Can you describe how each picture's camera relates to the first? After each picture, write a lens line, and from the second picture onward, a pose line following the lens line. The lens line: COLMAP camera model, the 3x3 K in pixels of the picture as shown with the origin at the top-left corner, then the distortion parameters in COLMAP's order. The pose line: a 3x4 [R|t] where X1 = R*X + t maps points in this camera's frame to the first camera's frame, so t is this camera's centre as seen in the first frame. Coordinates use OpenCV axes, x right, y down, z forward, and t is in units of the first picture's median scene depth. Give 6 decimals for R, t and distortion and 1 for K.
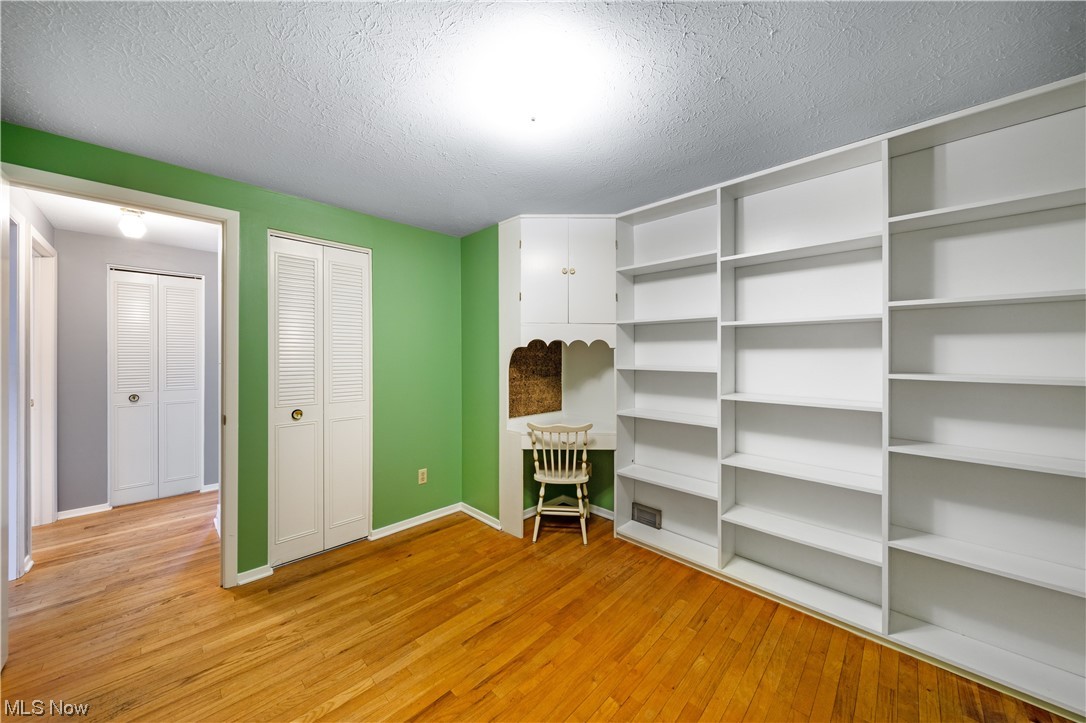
lens RADIAL K [[380.1, 0, 544.2], [0, 380.1, 357.6], [0, 0, 1]] dist [-0.001064, -0.000041]
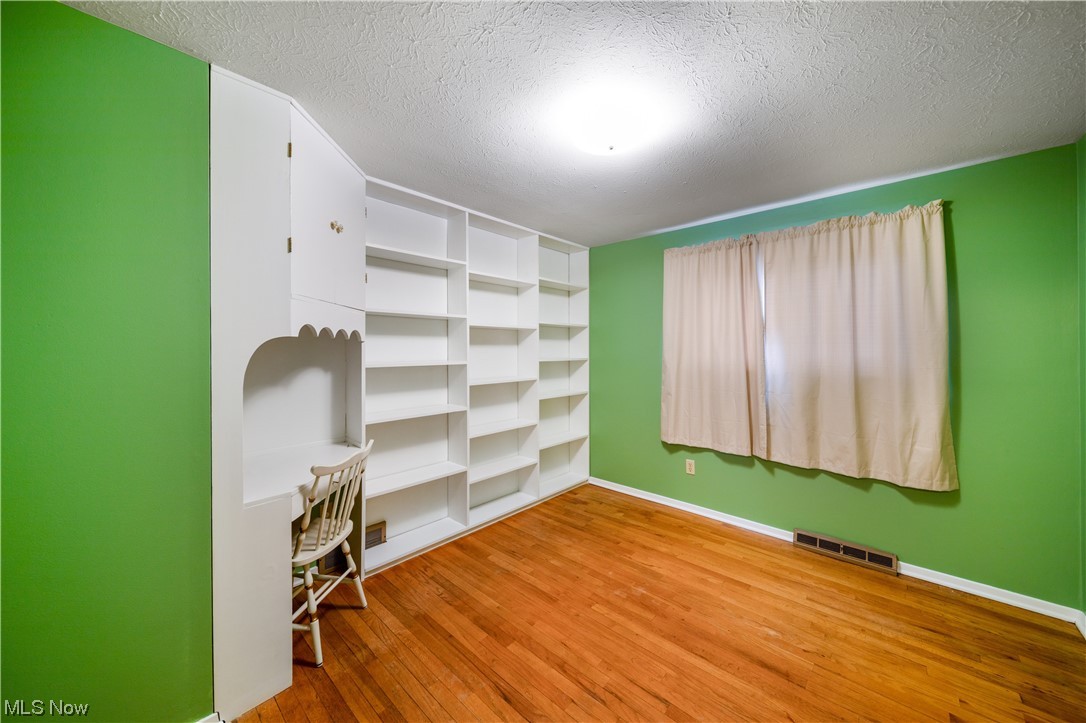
lens RADIAL K [[380.1, 0, 544.5], [0, 380.1, 349.6], [0, 0, 1]] dist [-0.001064, -0.000041]
pose [[-0.030142, -0.005423, 0.999531, -0.819981], [0.011776, 0.999914, 0.005780, -0.010543], [-0.999476, 0.011945, -0.030075, 0.856806]]
